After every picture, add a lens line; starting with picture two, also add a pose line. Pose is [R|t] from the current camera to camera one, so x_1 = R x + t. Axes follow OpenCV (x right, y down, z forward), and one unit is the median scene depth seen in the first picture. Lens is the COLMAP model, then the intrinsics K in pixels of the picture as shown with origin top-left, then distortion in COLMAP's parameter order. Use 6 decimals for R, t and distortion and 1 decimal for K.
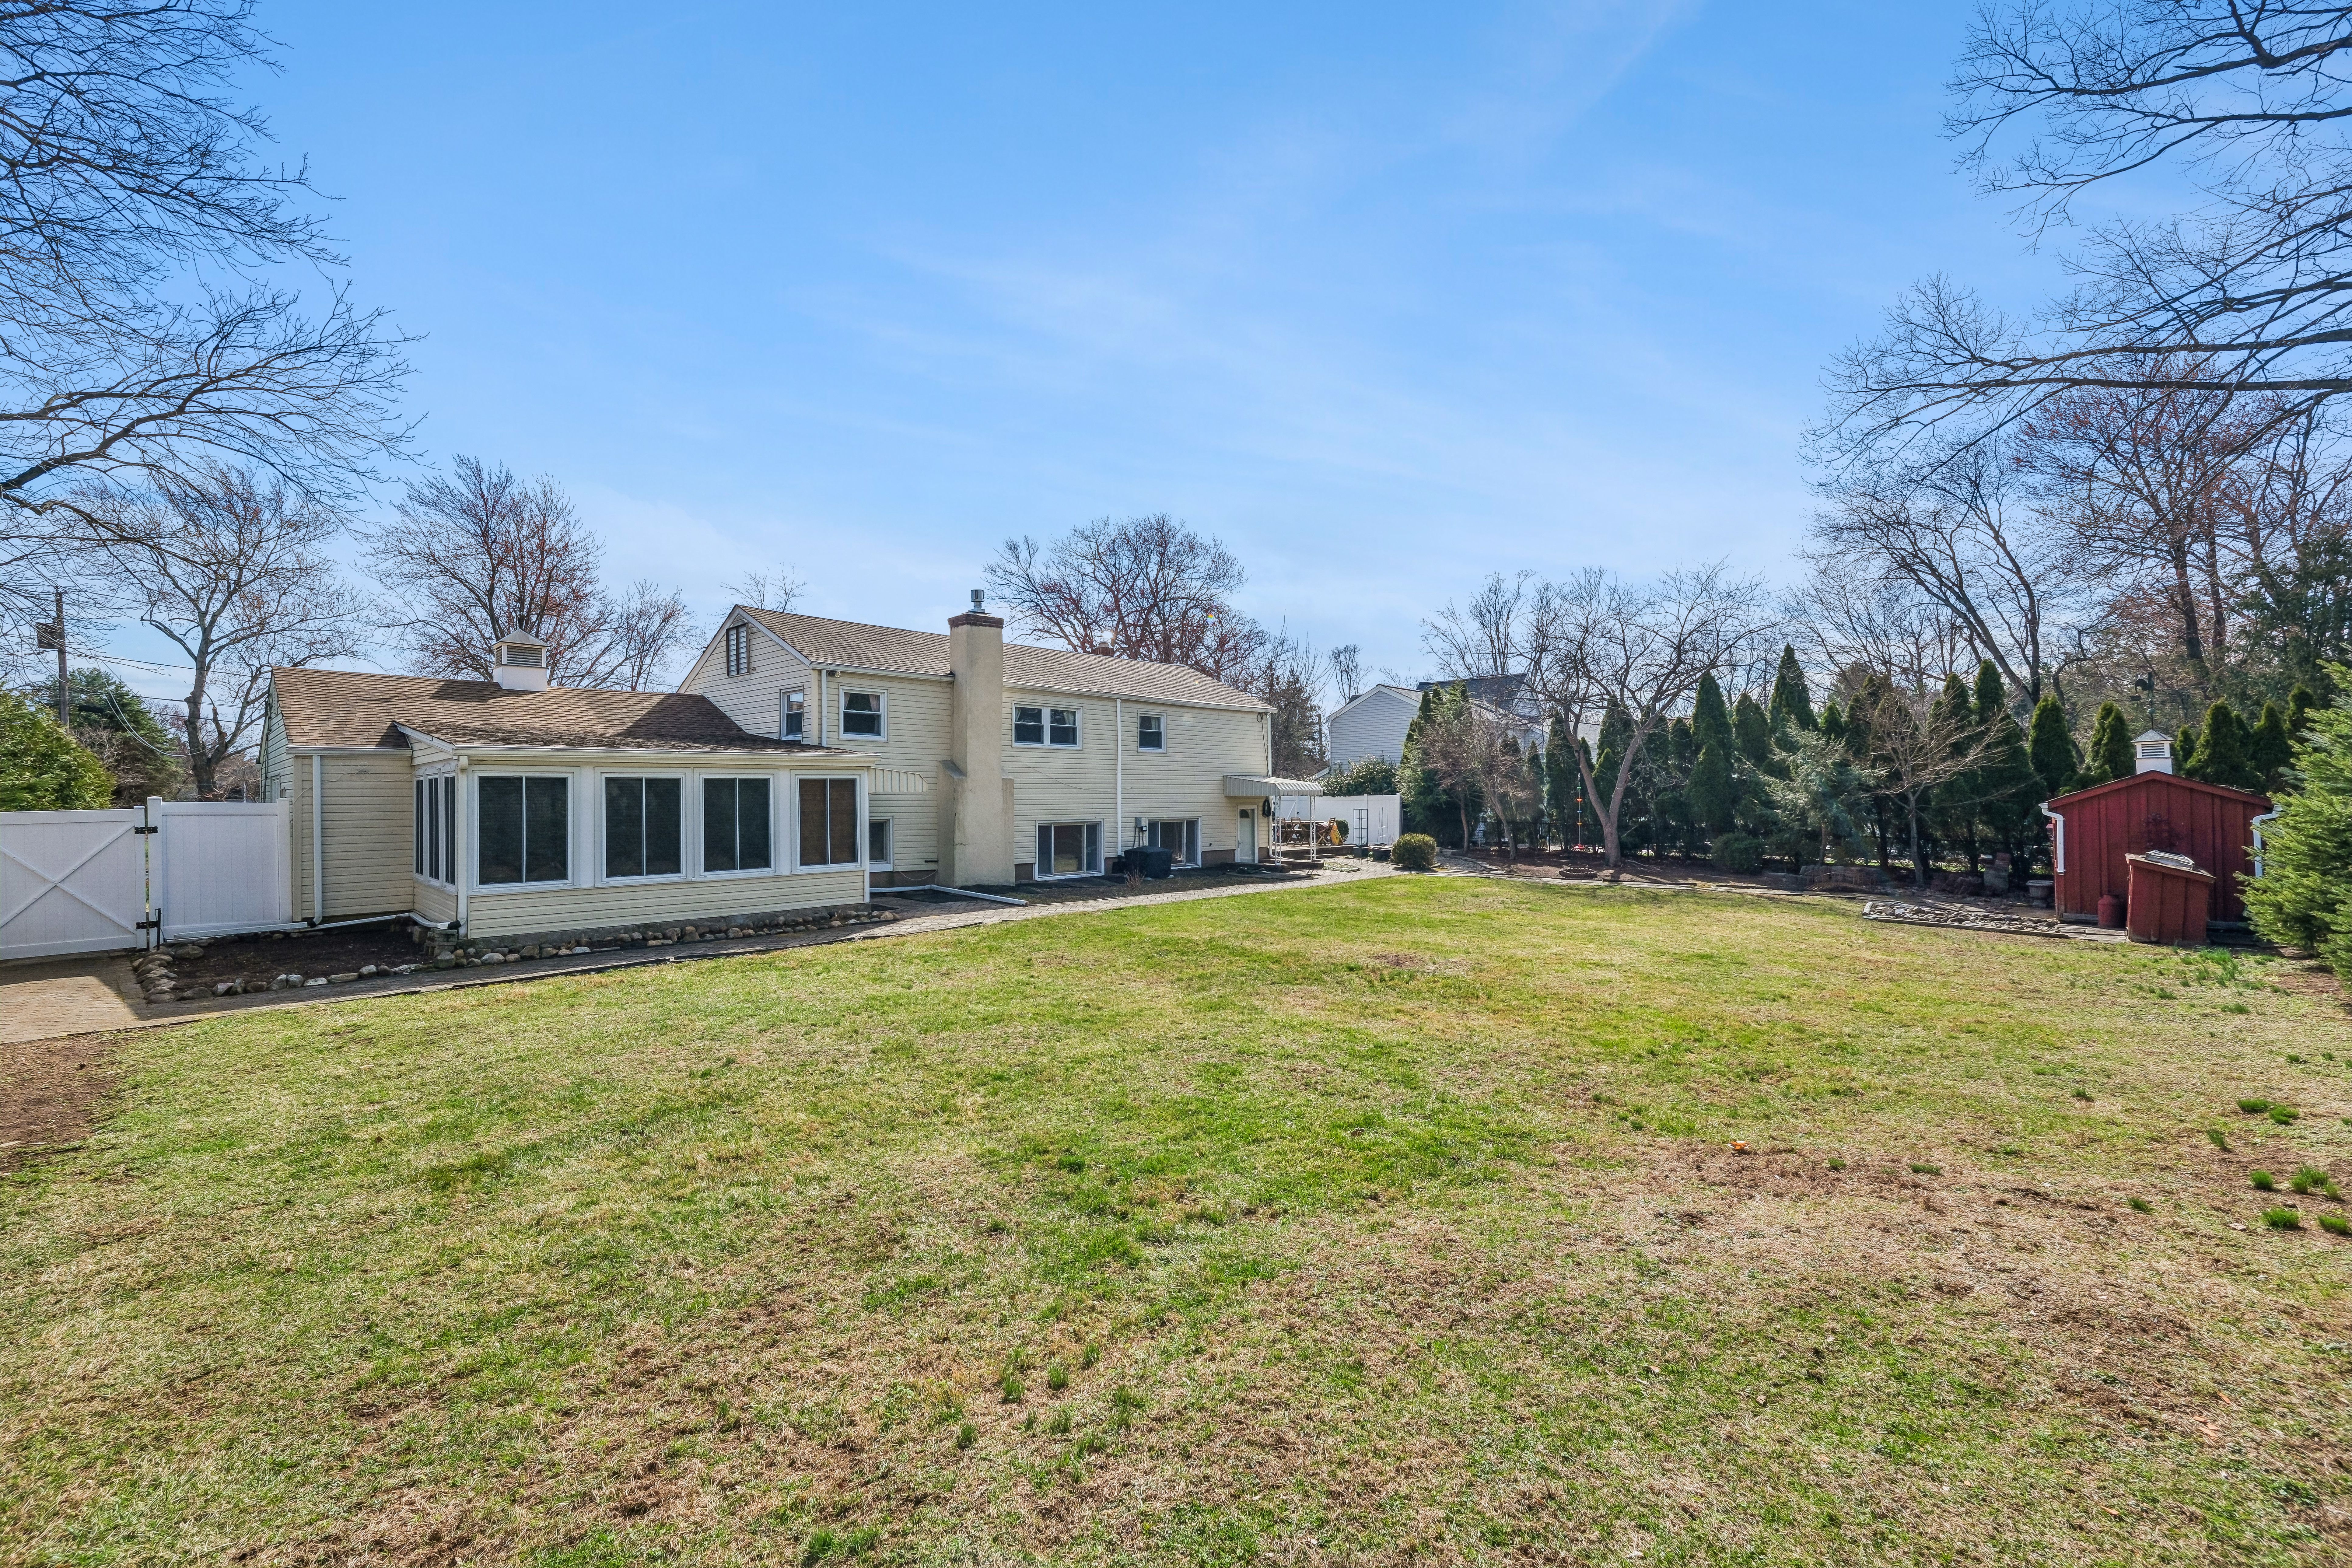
lens RADIAL K [[954.6, 0, 1177.6], [0, 954.6, 790.1], [0, 0, 1]] dist [-0.000684, -0.000018]
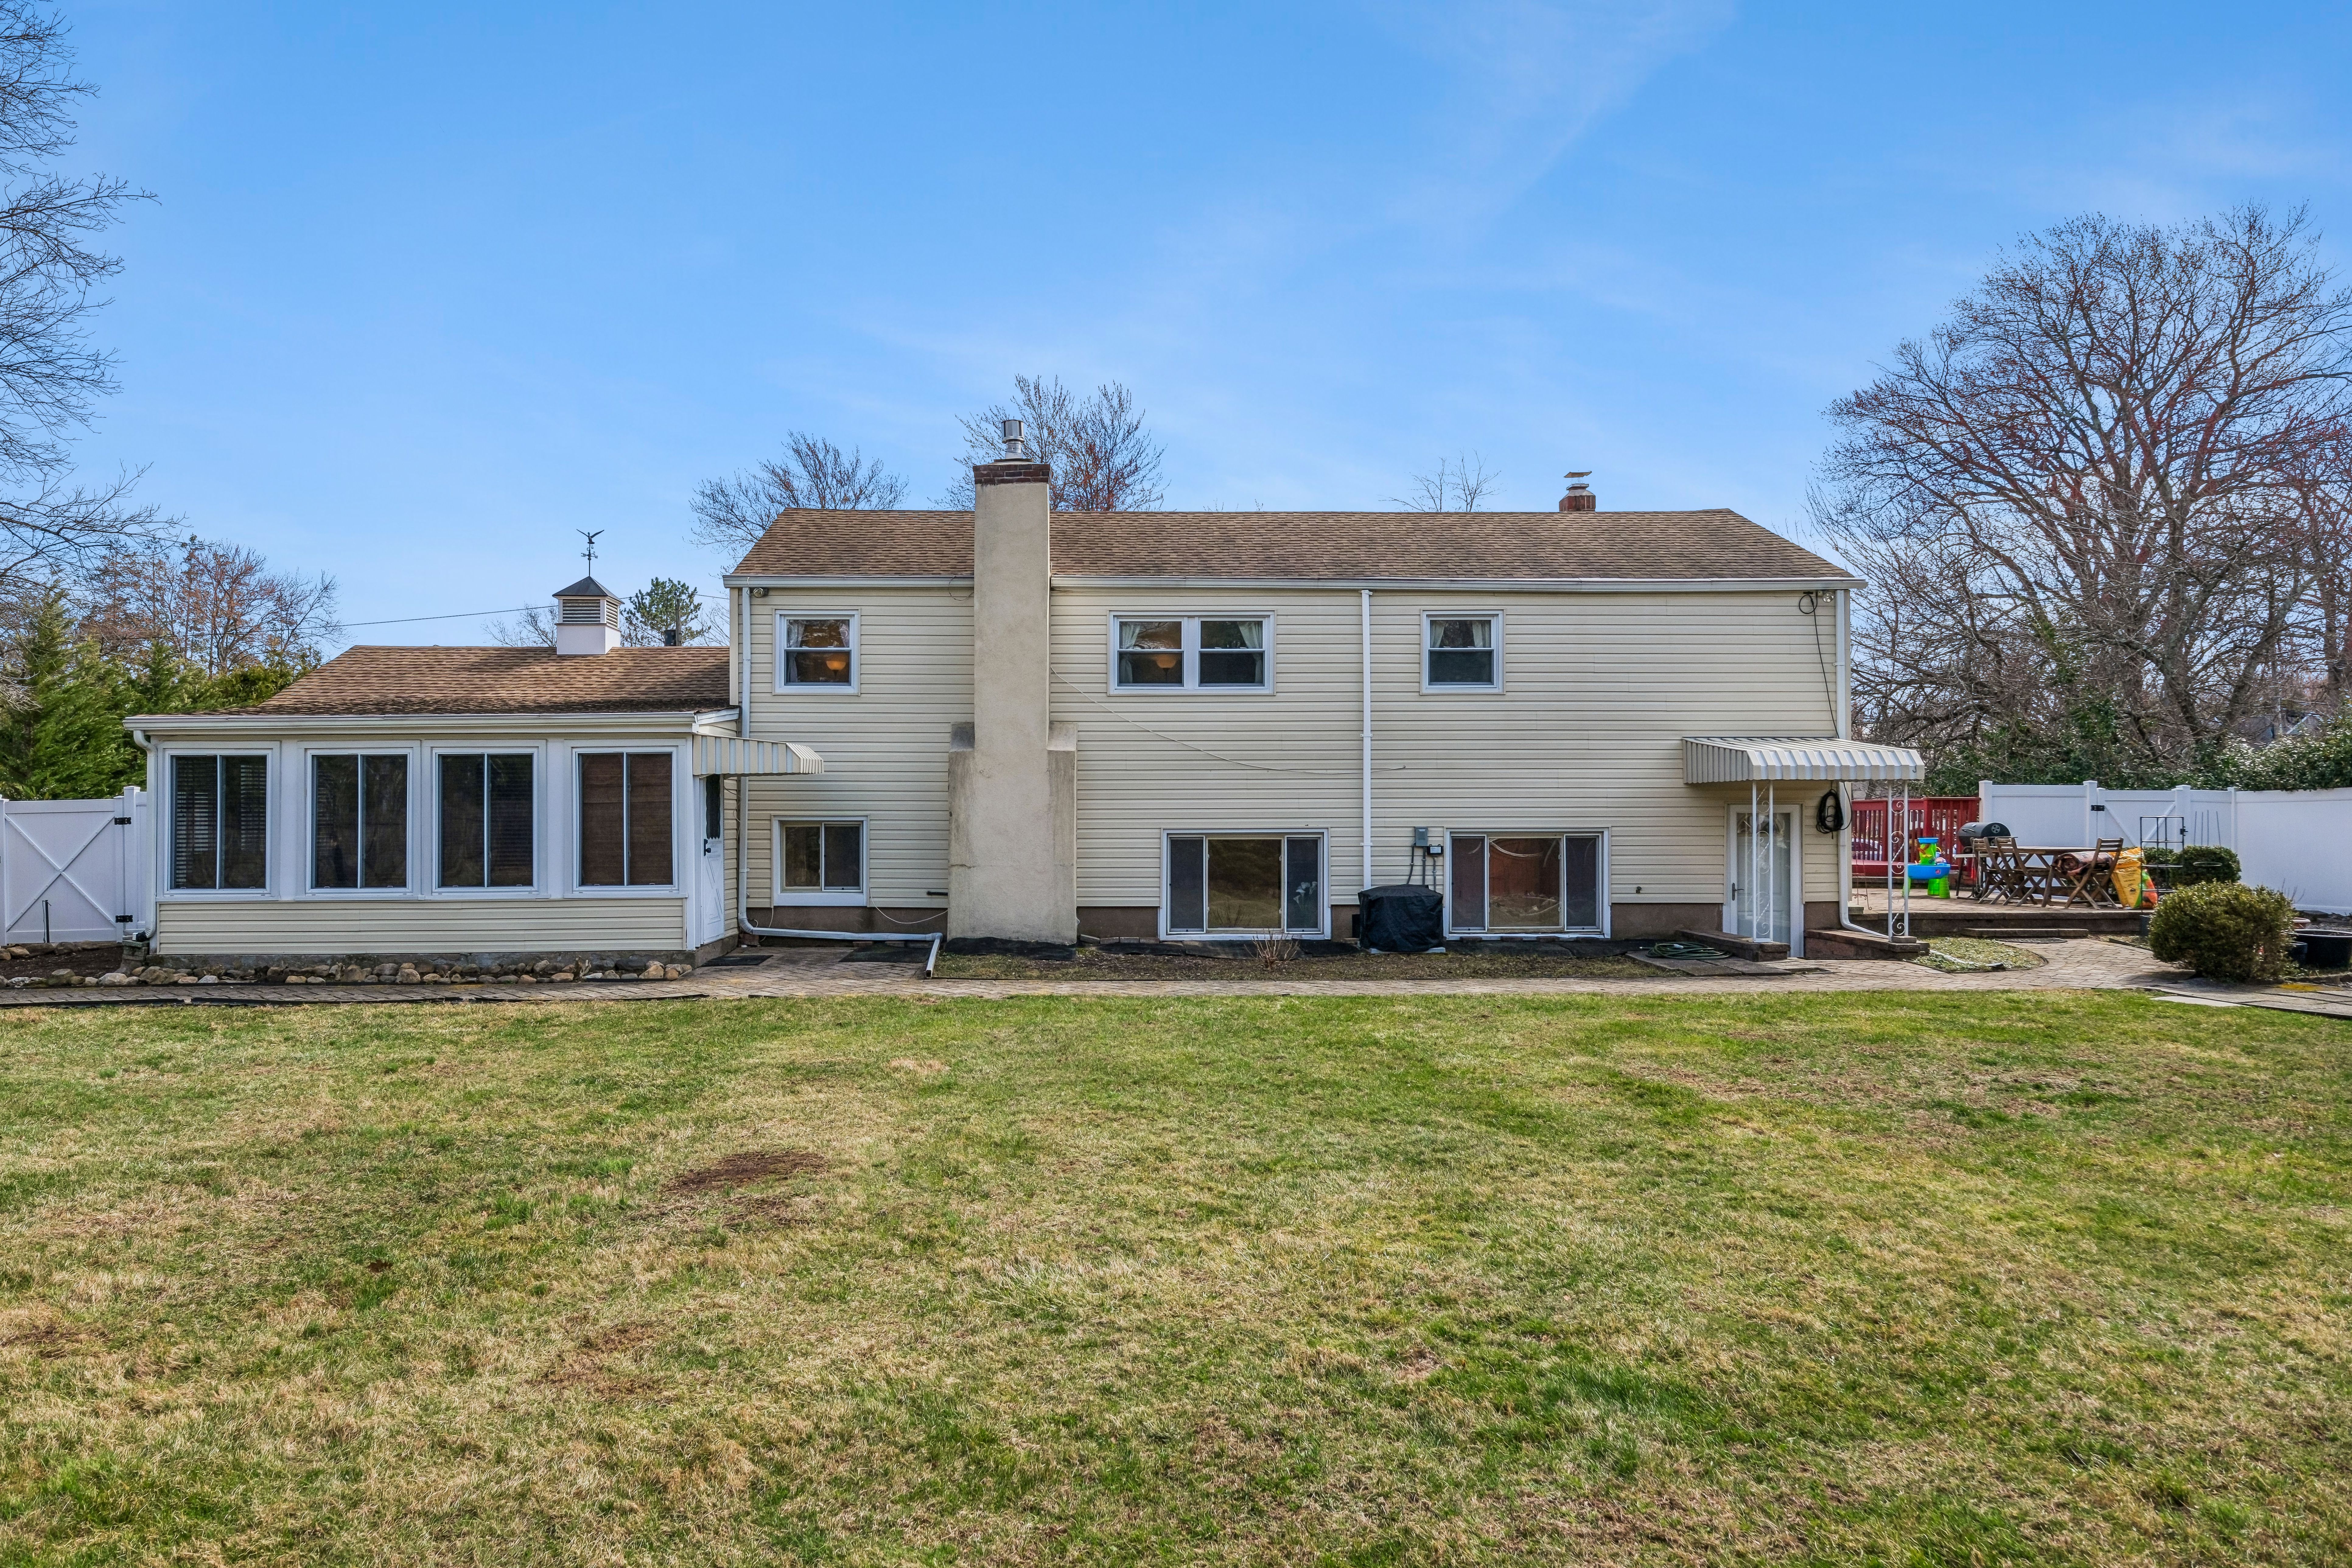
lens RADIAL K [[1495.7, 0, 1174.6], [0, 1495.7, 809.1], [0, 0, 1]] dist [0.006731, 0.001327]
pose [[0.718762, -0.000390, -0.695256, 0.444788], [0.004198, 0.999984, 0.003780, 0.017594], [0.695244, -0.005636, 0.718752, 0.394043]]
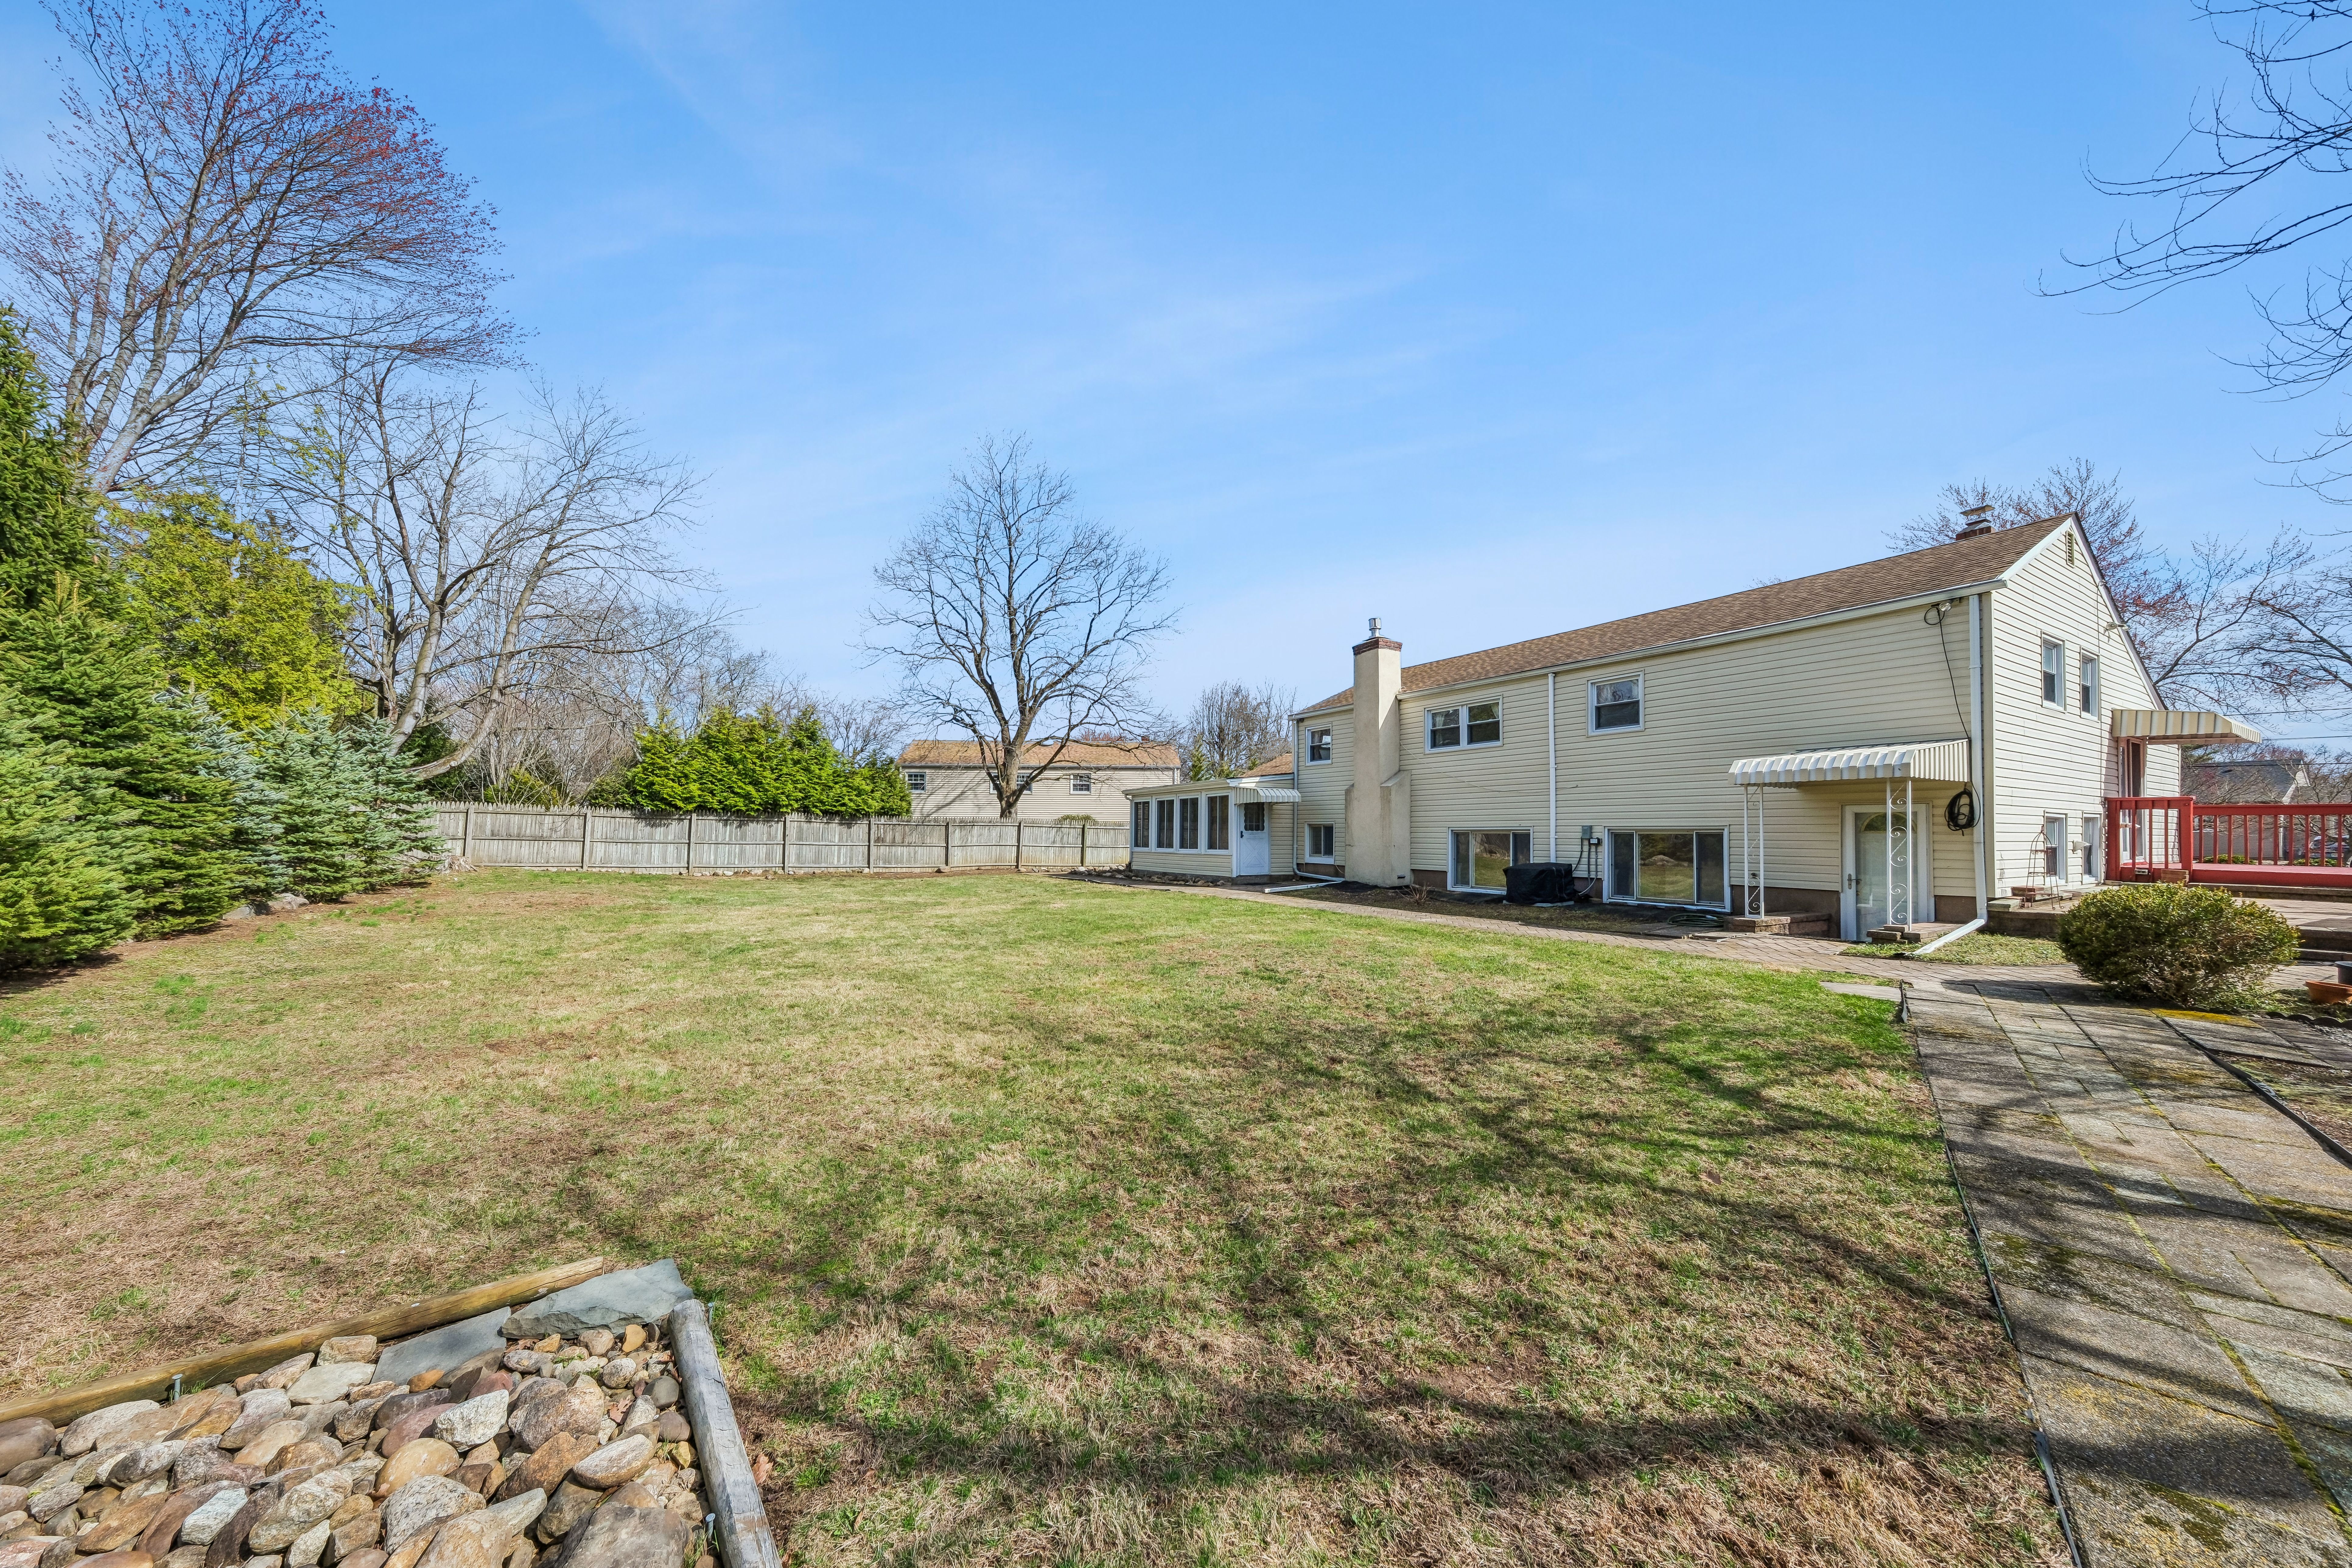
lens RADIAL K [[830.5, 0, 1158.9], [0, 830.5, 821.9], [0, 0, 1]] dist [-0.000609, 0.003023]
pose [[-0.266786, -0.005936, -0.963737, 0.731588], [0.008520, 0.999927, -0.008518, 0.031146], [0.963718, -0.010483, -0.266716, 0.939065]]
